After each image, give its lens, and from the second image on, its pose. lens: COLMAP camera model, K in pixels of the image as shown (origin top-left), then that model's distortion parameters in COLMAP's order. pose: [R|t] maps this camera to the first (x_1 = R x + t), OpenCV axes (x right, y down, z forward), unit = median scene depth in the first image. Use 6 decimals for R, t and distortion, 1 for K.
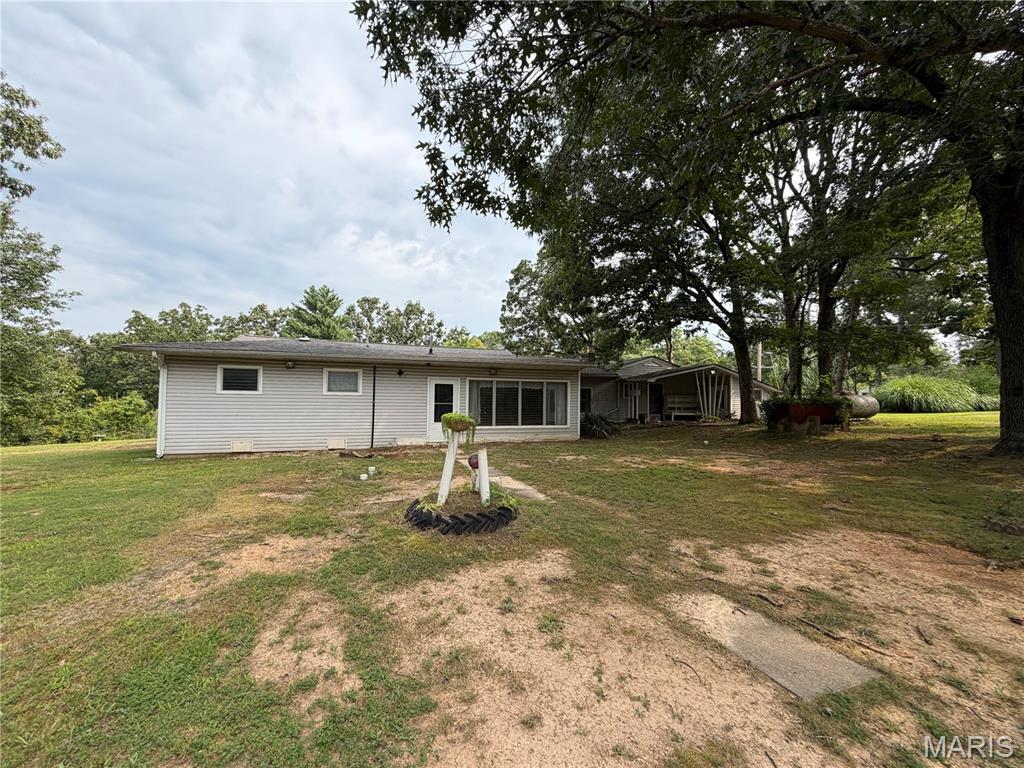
lens RADIAL K [[411.6, 0, 505.6], [0, 411.6, 388.4], [0, 0, 1]] dist [0.000449, -0.000011]
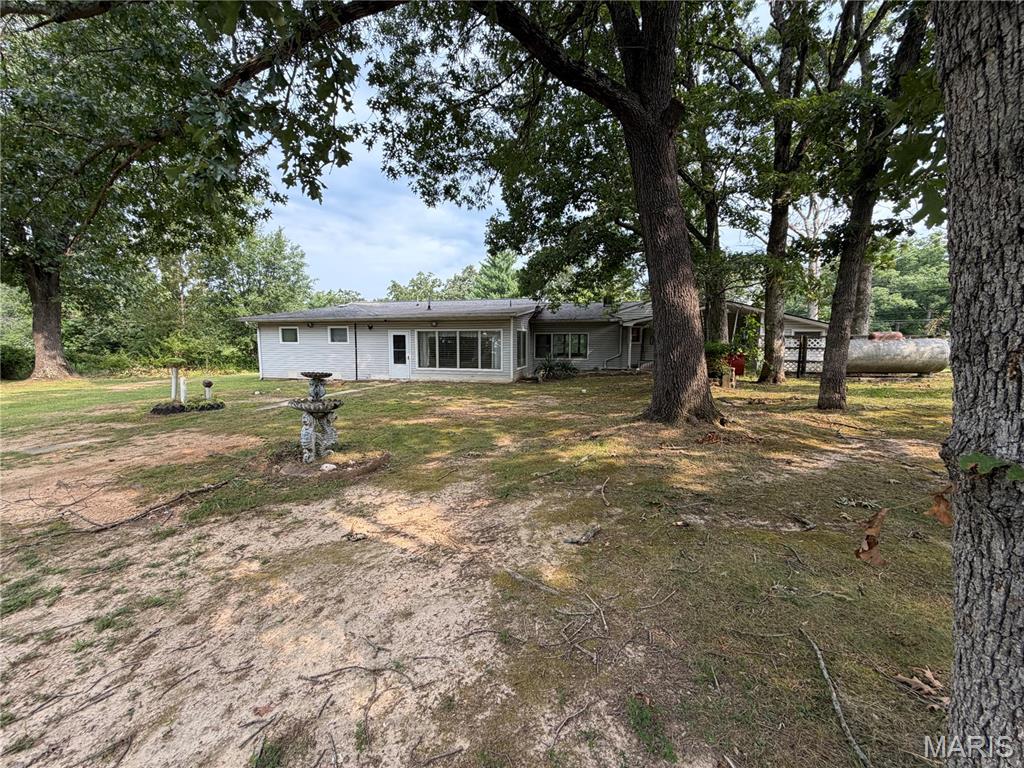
lens RADIAL K [[411.6, 0, 511.8], [0, 411.6, 379.8], [0, 0, 1]] dist [0.000449, -0.000011]
pose [[0.822349, 0.048052, -0.566950, 0.844841], [0.021566, 0.993079, 0.115449, -0.011811], [0.568574, -0.107166, 0.815622, 0.106255]]
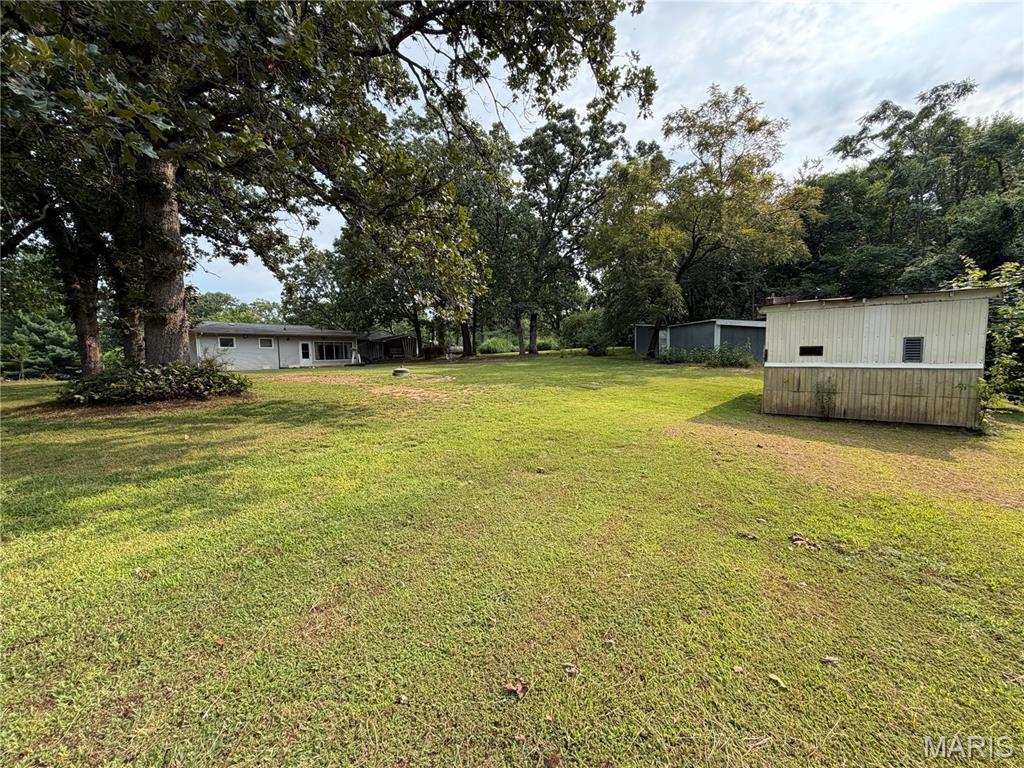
lens RADIAL K [[411.6, 0, 510.8], [0, 411.6, 388.4], [0, 0, 1]] dist [0.000449, -0.000011]
pose [[0.794559, -0.078652, 0.602072, -0.649357], [0.022152, 0.994670, 0.100706, 0.034740], [-0.606783, -0.066680, 0.792066, -1.694391]]
